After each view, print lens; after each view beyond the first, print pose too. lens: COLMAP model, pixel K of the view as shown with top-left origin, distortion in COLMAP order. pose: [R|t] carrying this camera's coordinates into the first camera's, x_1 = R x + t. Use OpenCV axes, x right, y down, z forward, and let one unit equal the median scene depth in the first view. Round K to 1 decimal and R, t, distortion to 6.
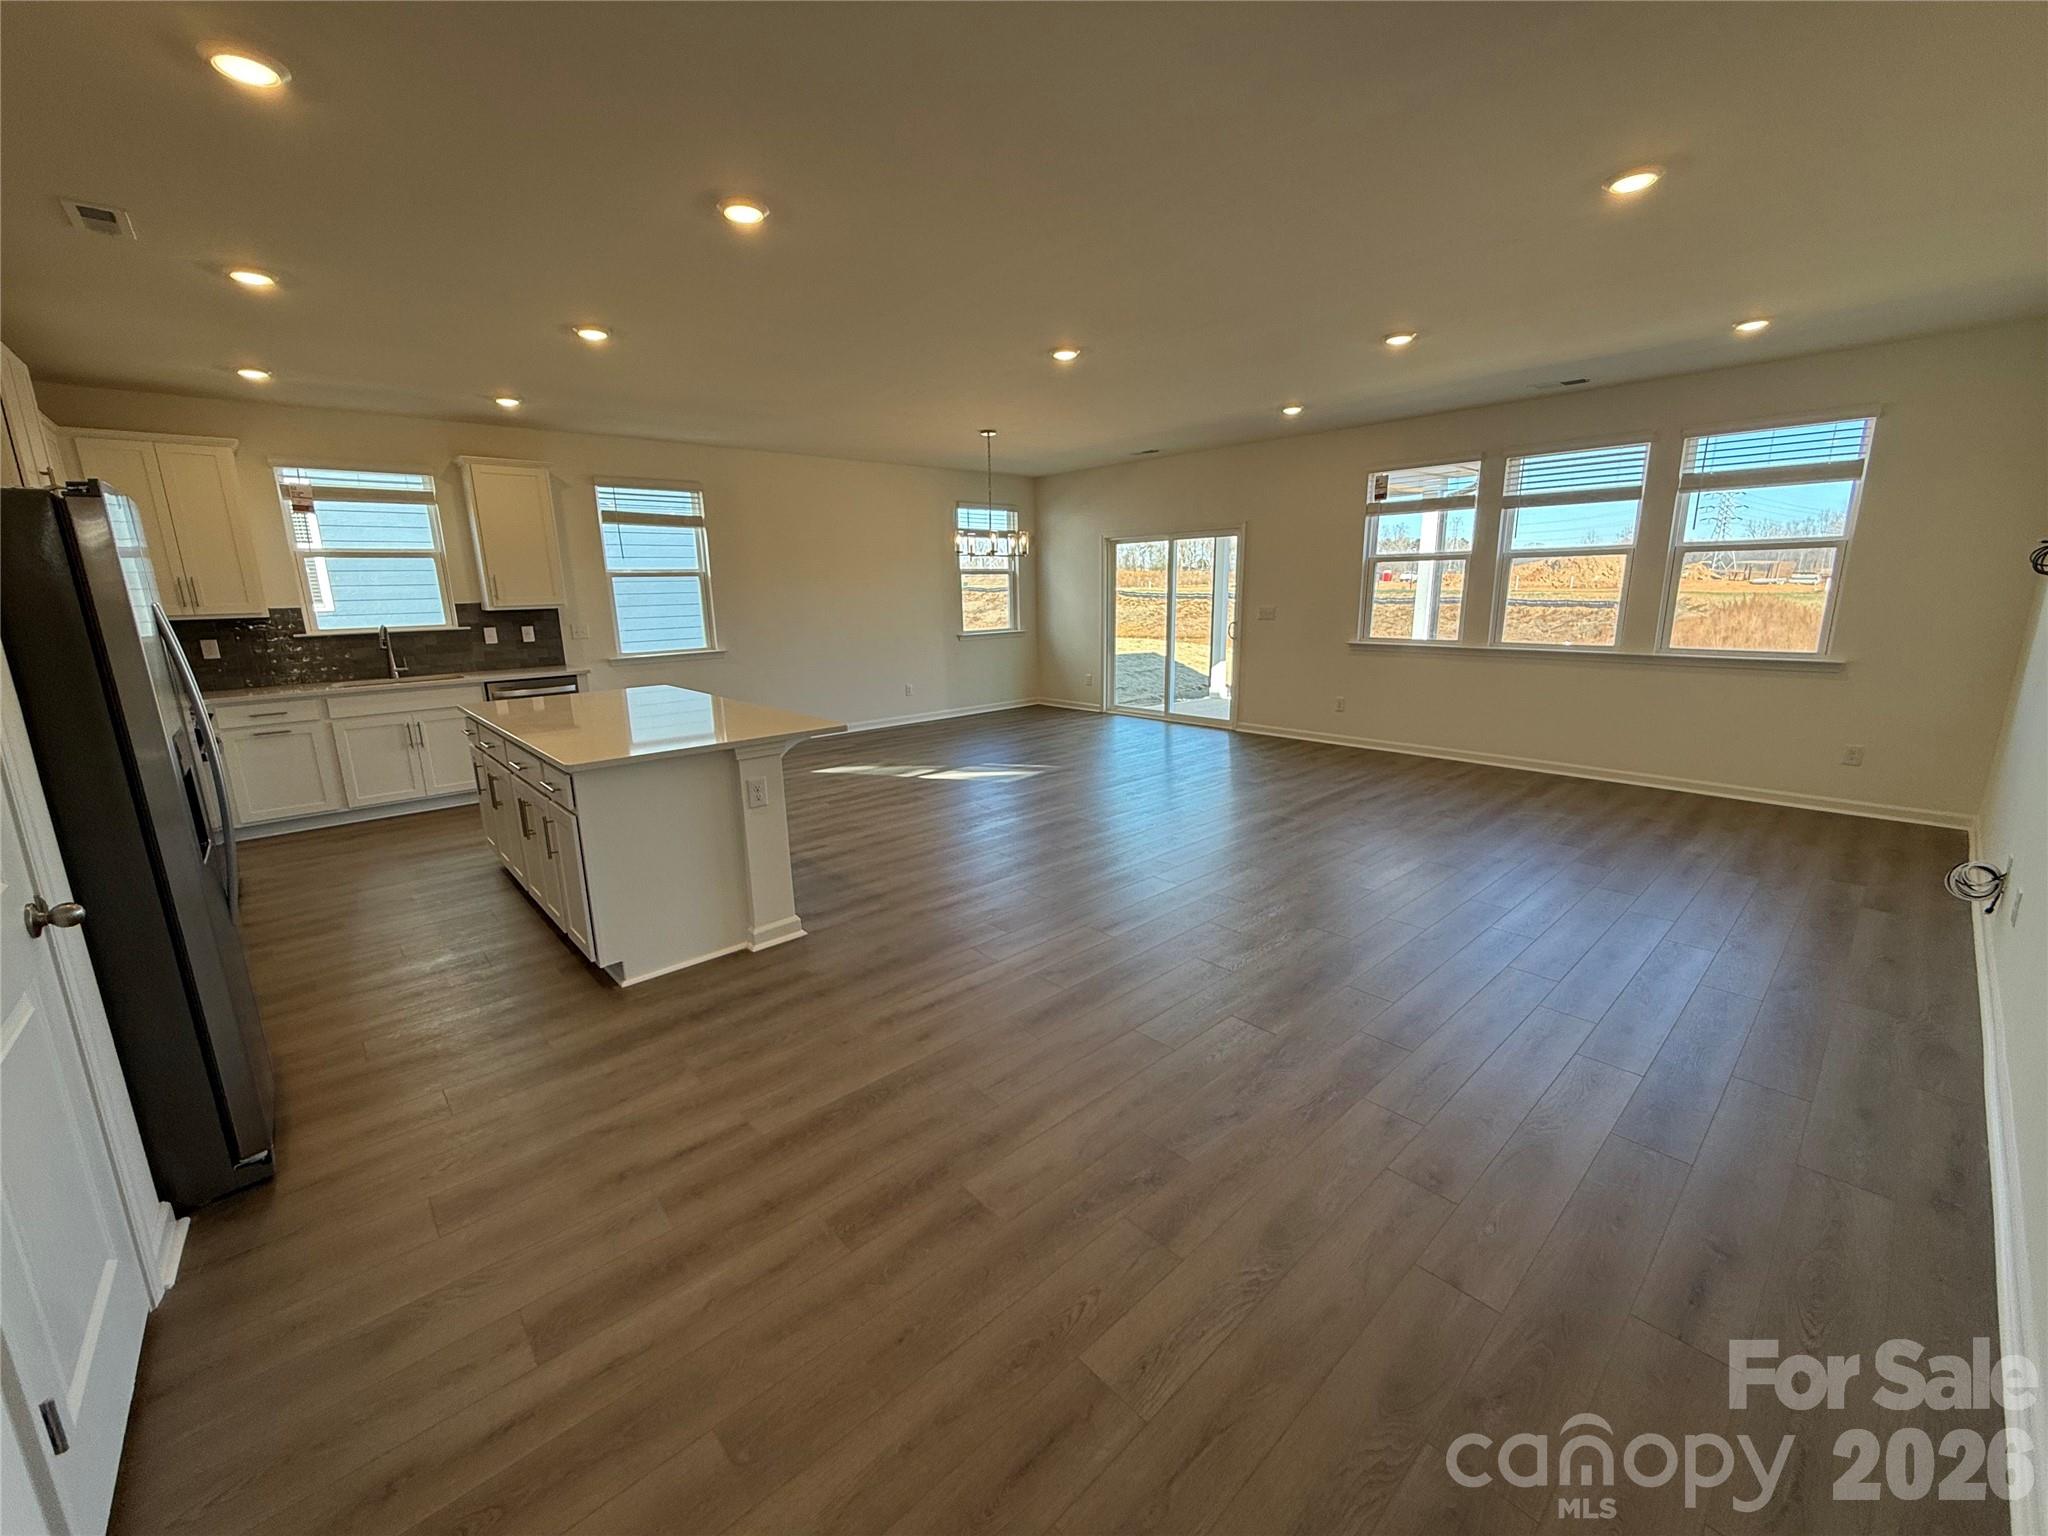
lens RADIAL K [[814.1, 0, 1029.4], [0, 814.1, 762.4], [0, 0, 1]] dist [-0.005801, 0.000119]
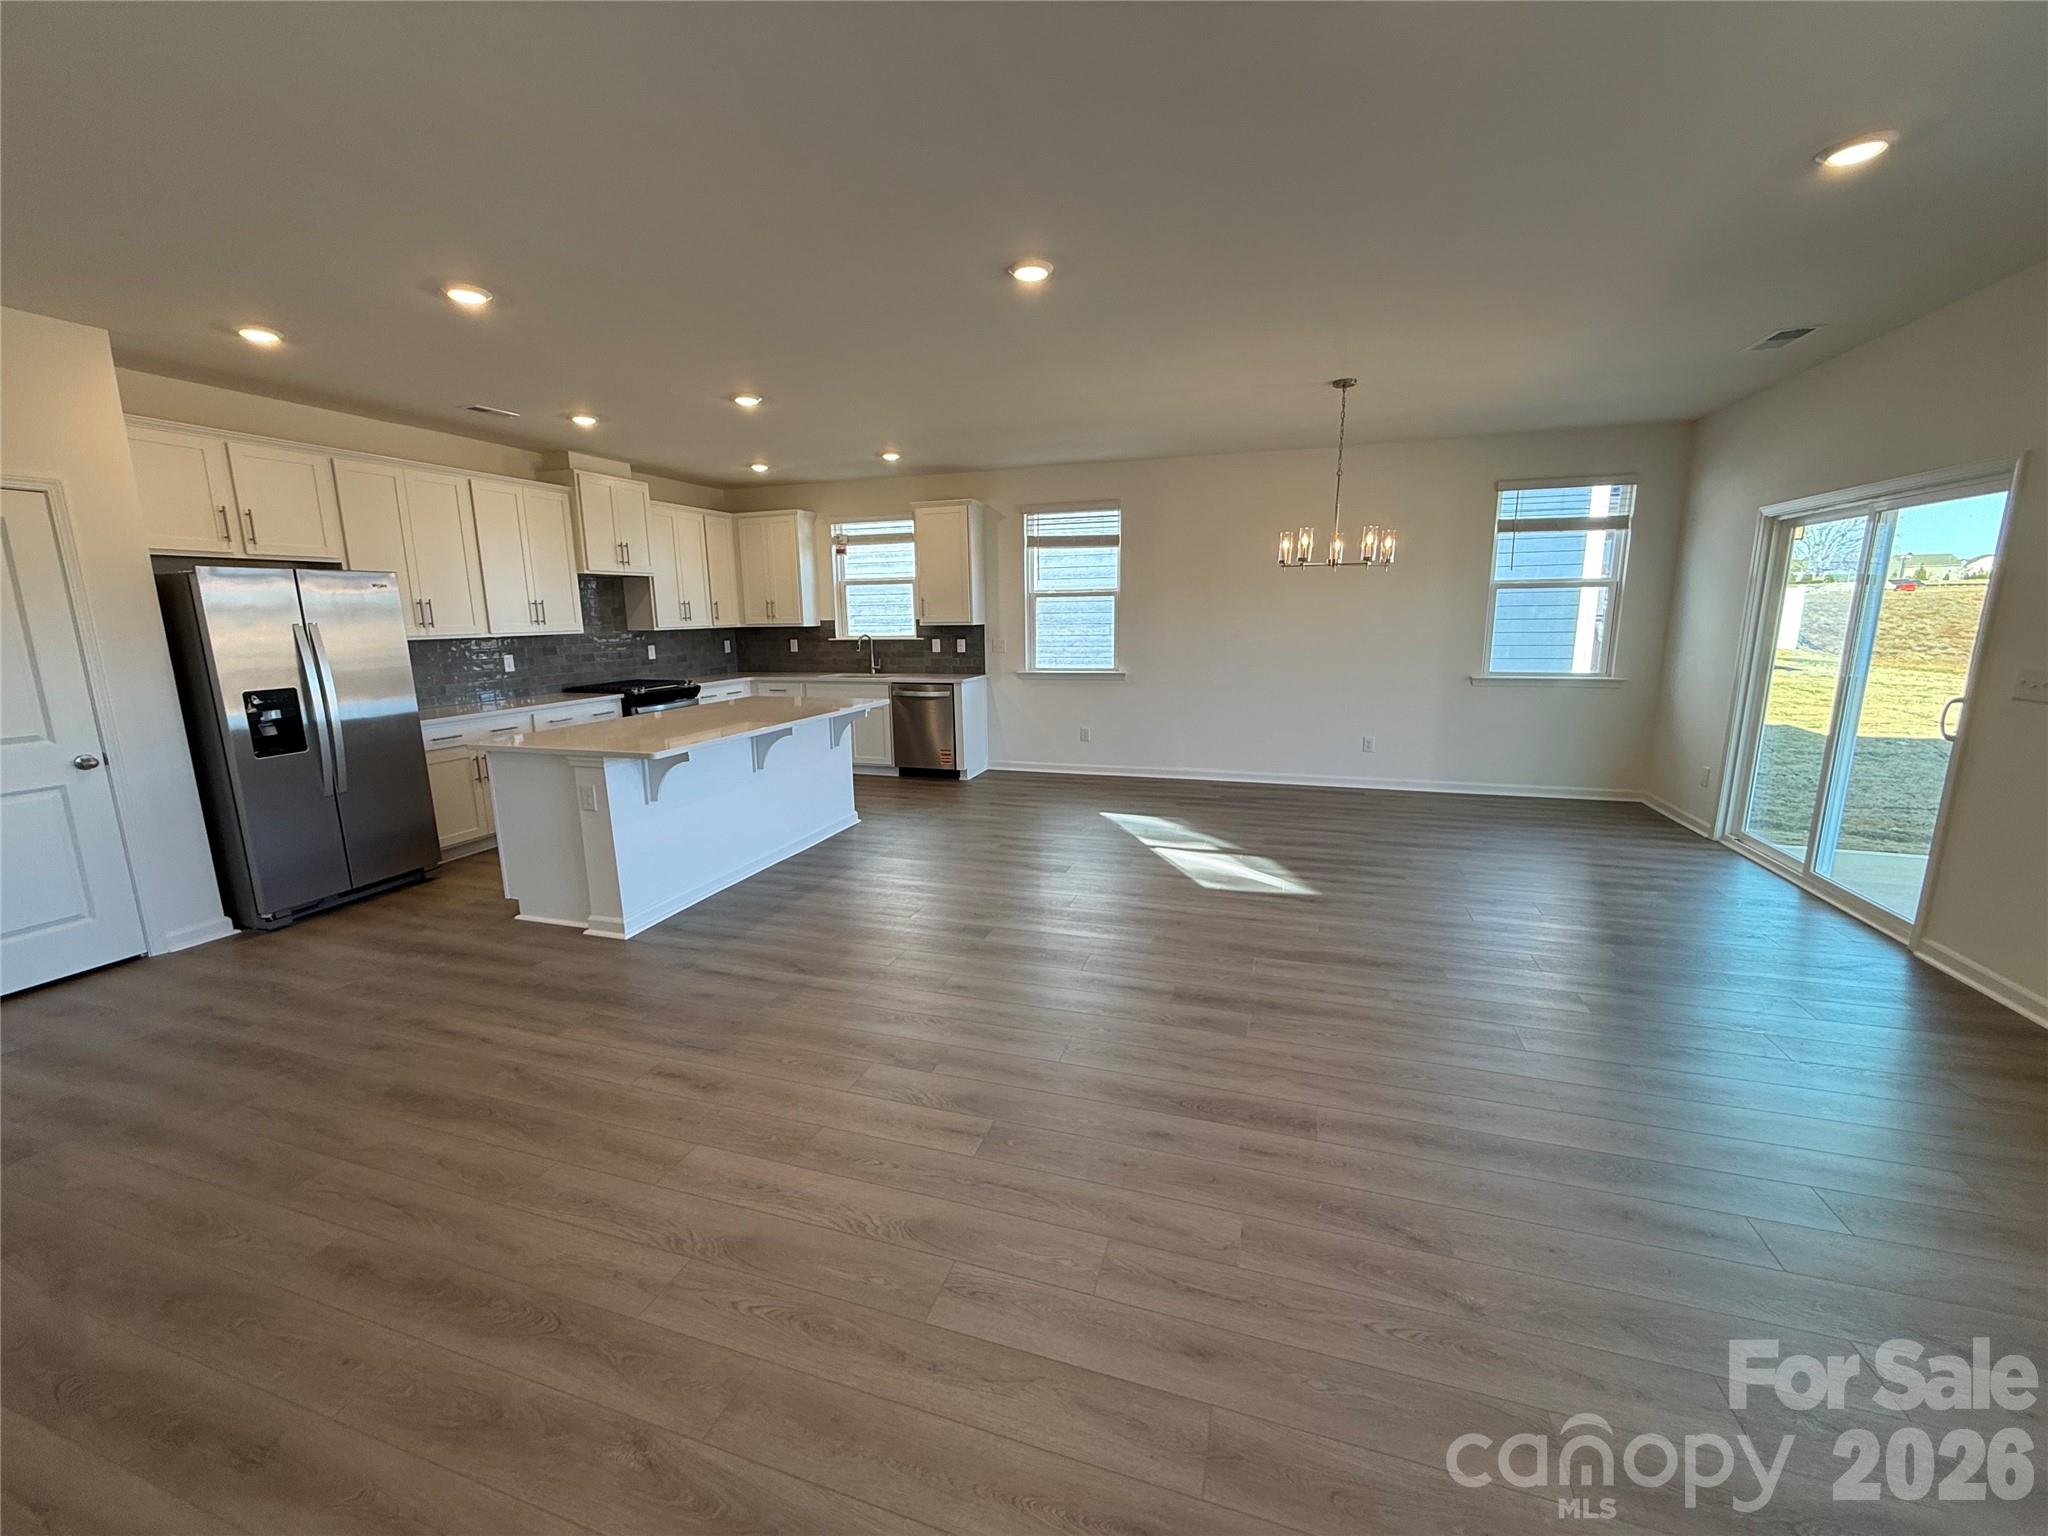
lens RADIAL K [[814.1, 0, 1023.4], [0, 814.1, 771.7], [0, 0, 1]] dist [-0.005801, 0.000119]
pose [[0.491481, 0.180587, -0.851959, 0.497695], [-0.181821, 0.977984, 0.102410, -0.121856], [0.851697, 0.104572, 0.513495, 0.508170]]
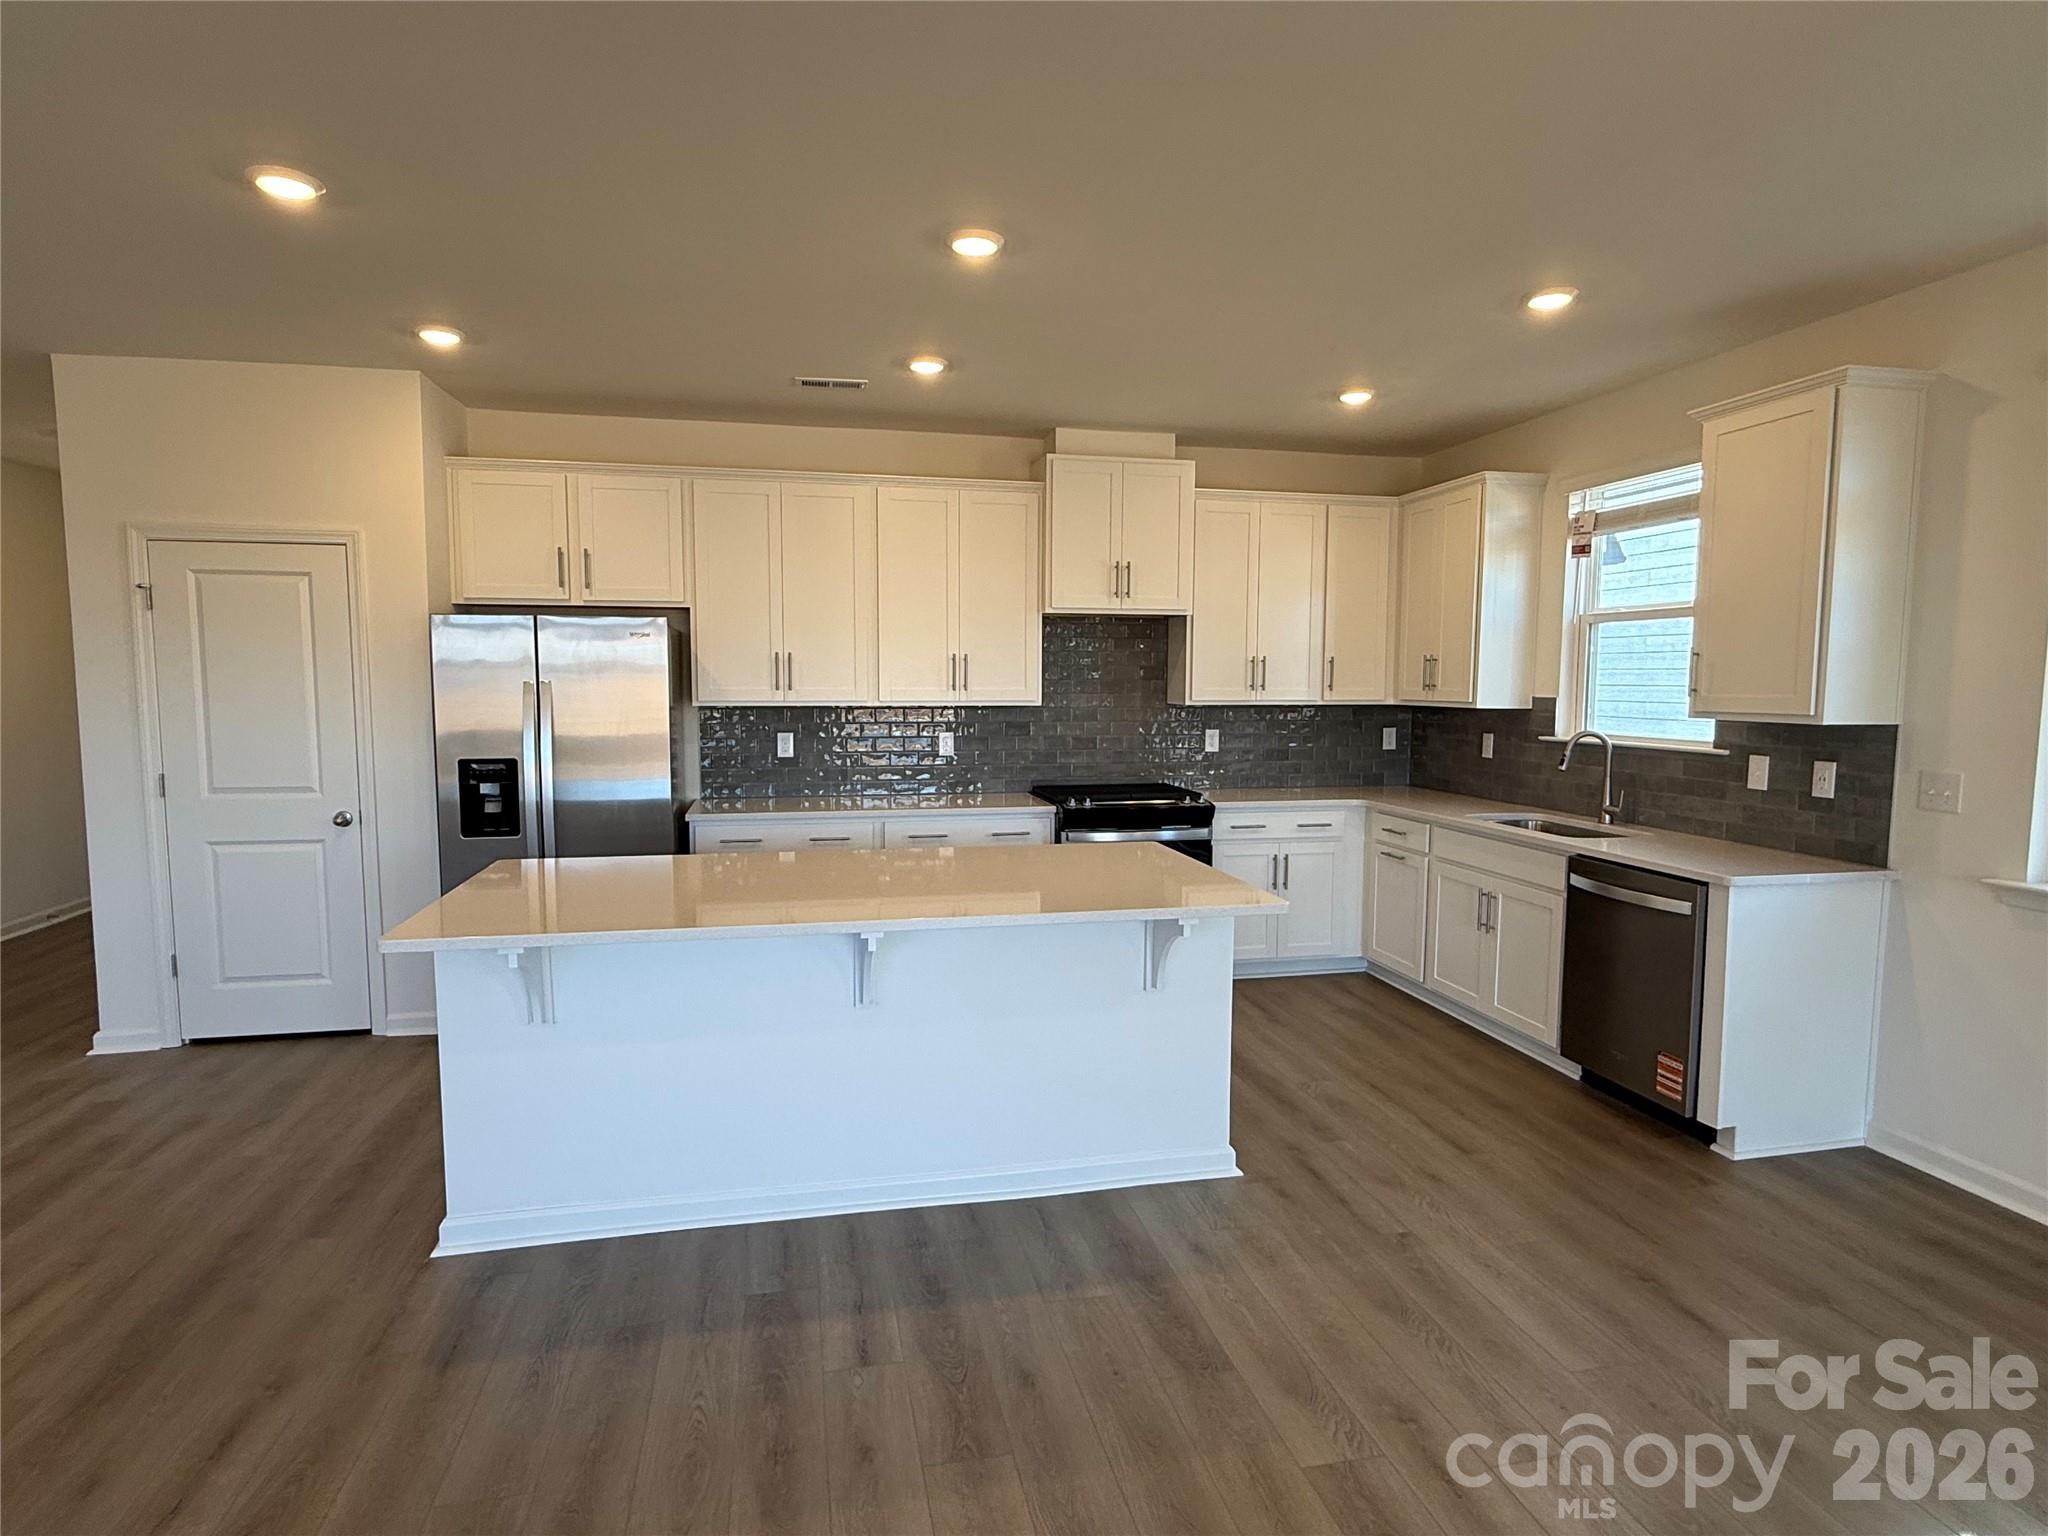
lens RADIAL K [[1088.5, 0, 1029.2], [0, 1088.5, 773.1], [0, 0, 1]] dist [0.000610, -0.001530]
pose [[-0.507753, 0.091929, -0.856584, 0.087149], [-0.179396, 0.961212, 0.209497, -0.215898], [0.842617, 0.260040, -0.471567, 0.959950]]
